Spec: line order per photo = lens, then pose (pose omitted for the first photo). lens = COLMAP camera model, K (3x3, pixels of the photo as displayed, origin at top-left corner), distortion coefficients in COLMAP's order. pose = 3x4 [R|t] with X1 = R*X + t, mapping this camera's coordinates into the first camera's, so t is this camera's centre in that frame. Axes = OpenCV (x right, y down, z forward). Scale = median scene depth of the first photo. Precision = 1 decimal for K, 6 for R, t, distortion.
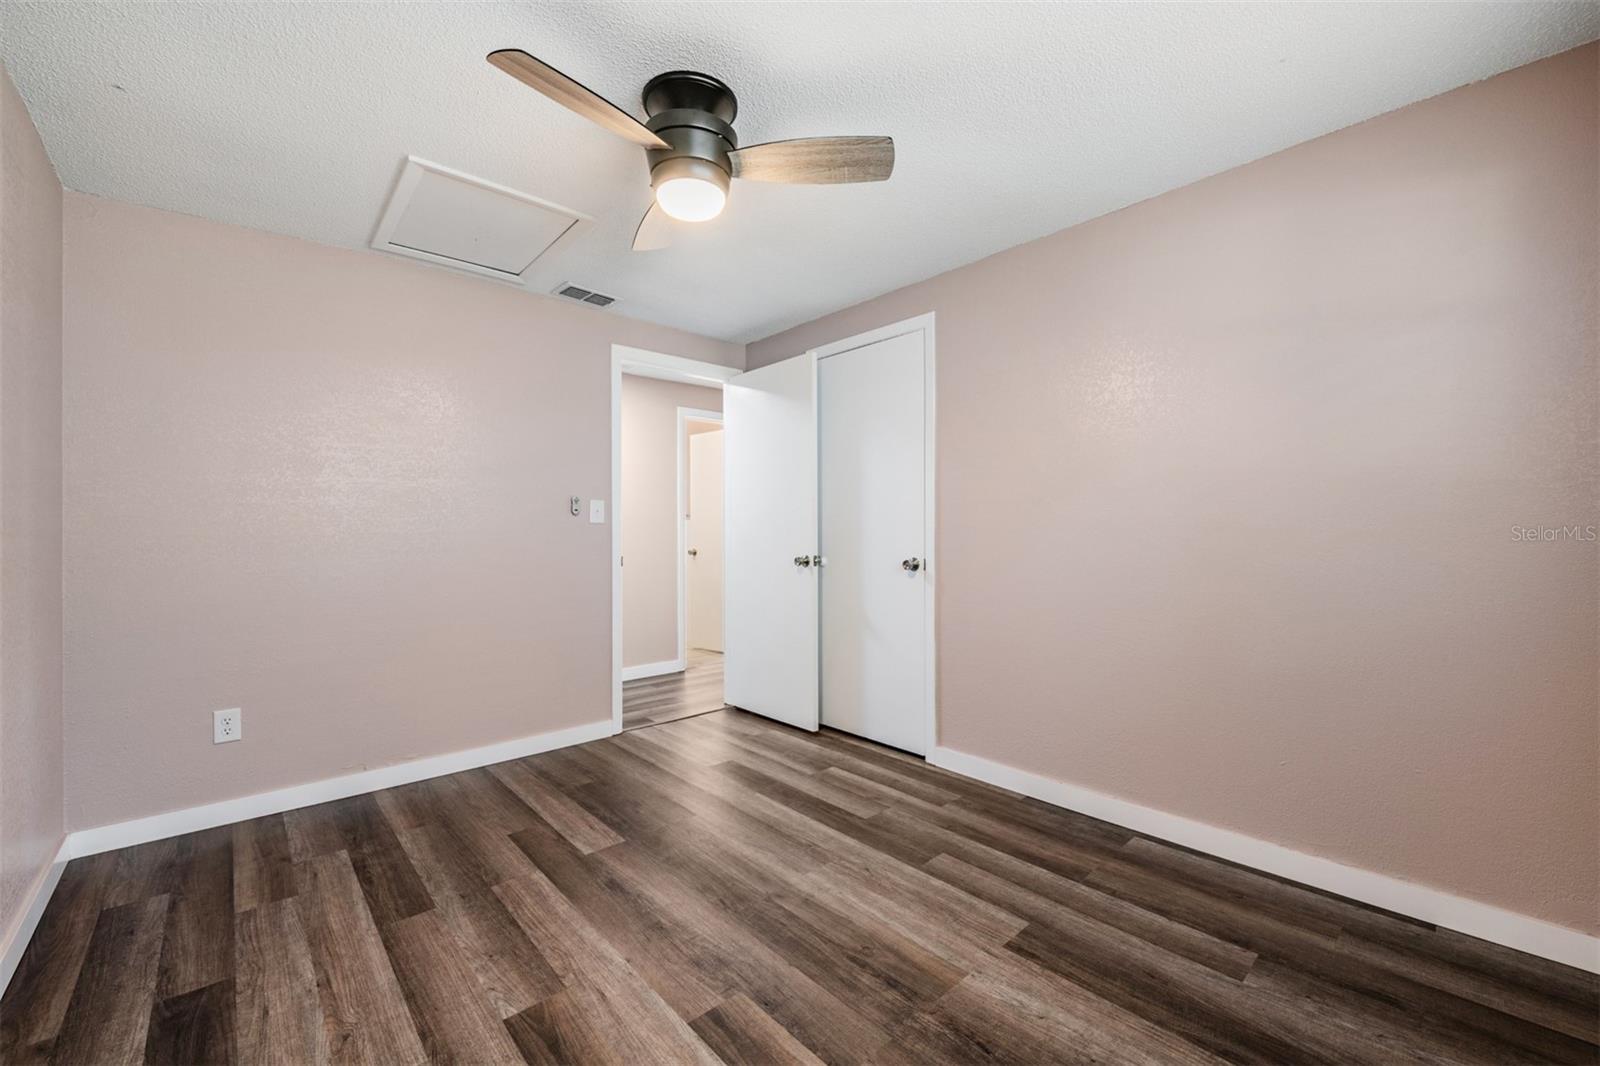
lens RADIAL K [[625.5, 0, 797.9], [0, 625.5, 539.1], [0, 0, 1]] dist [0.000772, -0.004529]
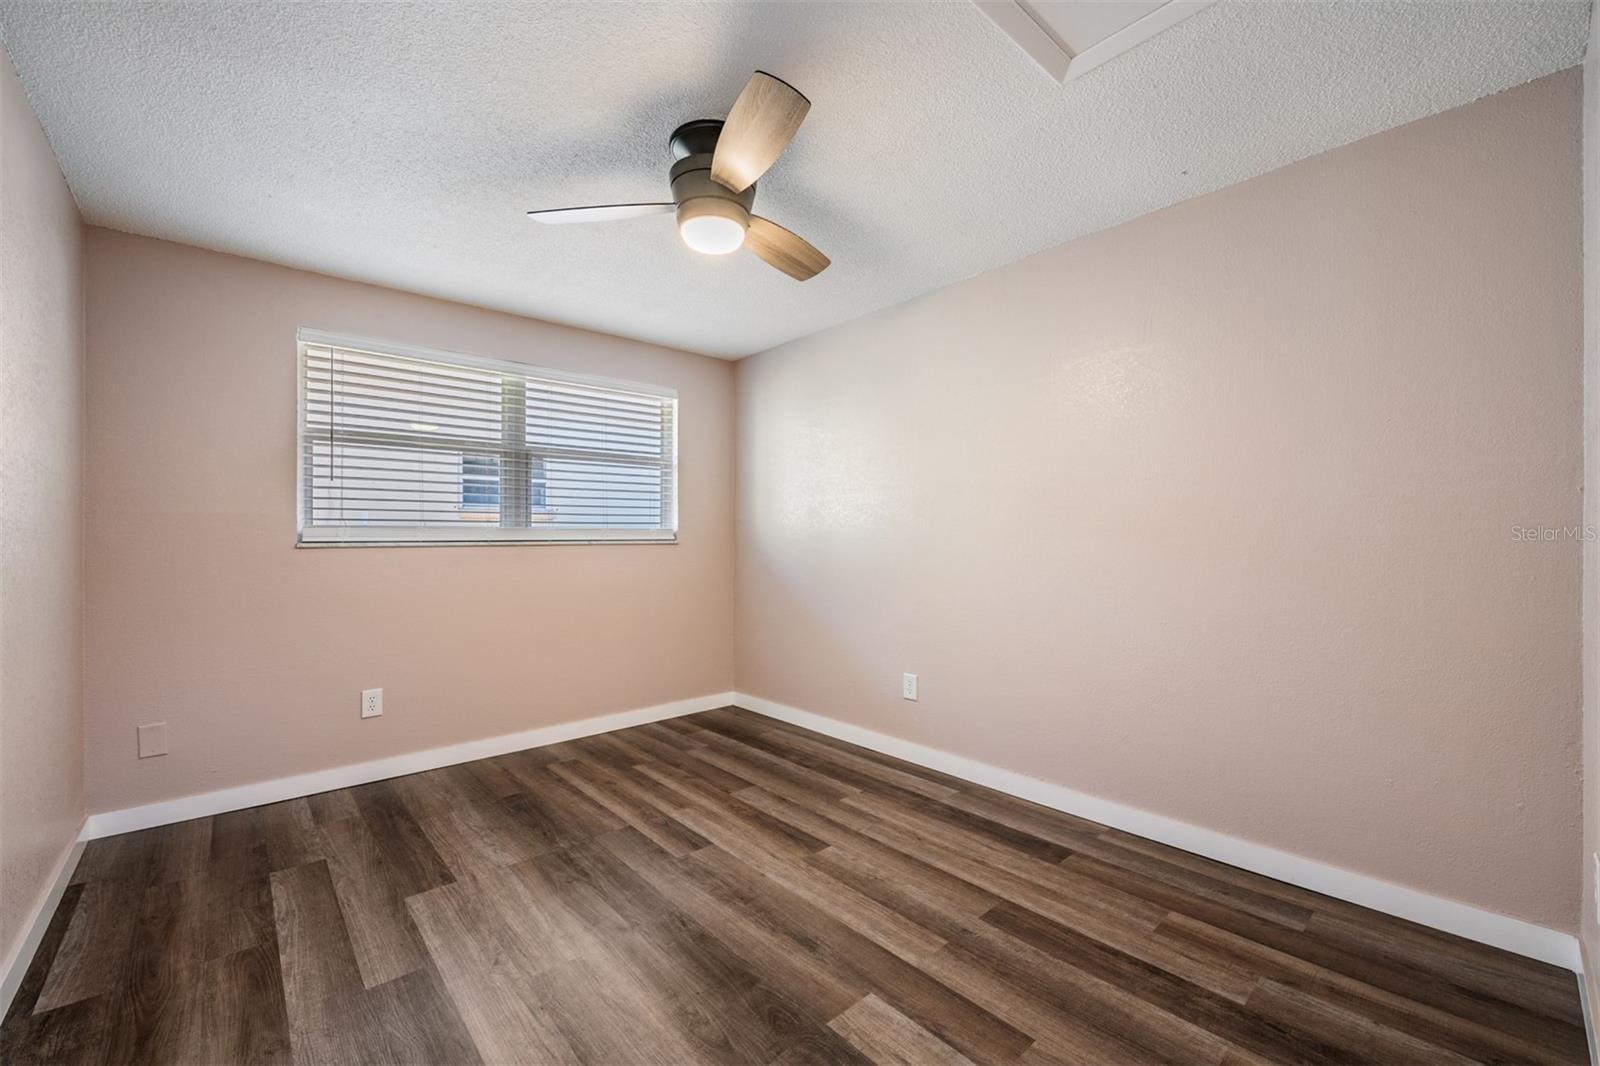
lens RADIAL K [[625.5, 0, 797.9], [0, 625.5, 539.1], [0, 0, 1]] dist [0.000772, -0.004529]
pose [[-0.999891, 0.013513, 0.006015, -0.324751], [0.013509, 0.999909, -0.000652, -0.002534], [-0.006023, -0.000571, -0.999982, 2.051735]]
